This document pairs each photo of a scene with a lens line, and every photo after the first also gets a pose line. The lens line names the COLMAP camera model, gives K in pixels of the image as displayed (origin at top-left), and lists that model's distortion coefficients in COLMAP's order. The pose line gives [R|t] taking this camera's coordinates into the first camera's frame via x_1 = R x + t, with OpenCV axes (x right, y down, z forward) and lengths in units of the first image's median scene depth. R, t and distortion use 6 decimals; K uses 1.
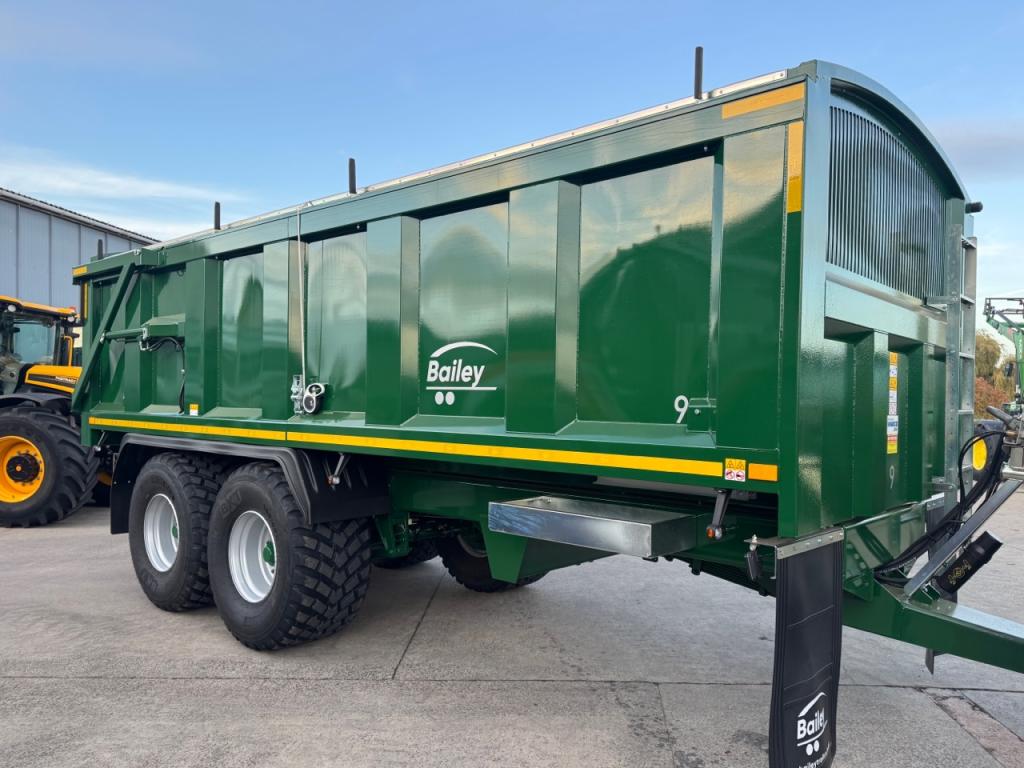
lens RADIAL K [[782.5, 0, 541.3], [0, 782.5, 395.0], [0, 0, 1]] dist [0.112067, -0.138788]
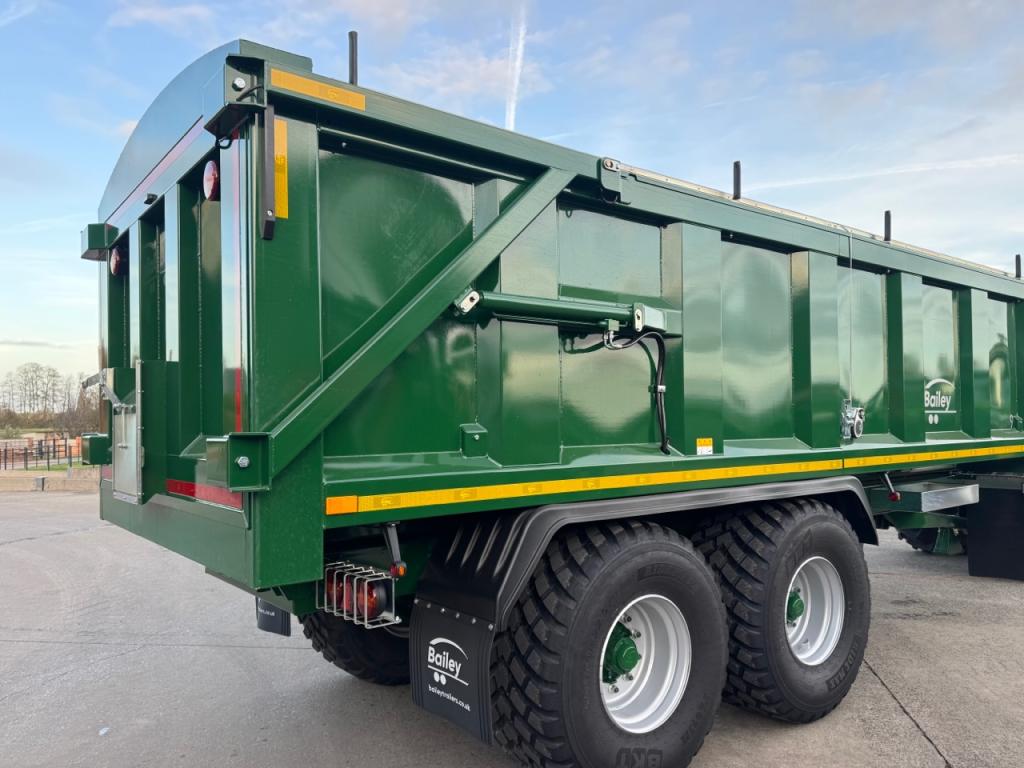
lens RADIAL K [[745.0, 0, 560.5], [0, 745.0, 413.0], [0, 0, 1]] dist [0.101867, -0.116674]
pose [[0.152390, 0.002885, 0.988316, -1.367320], [0.020988, 0.999761, -0.006155, -0.010667], [-0.988098, 0.021681, 0.152293, 1.292320]]
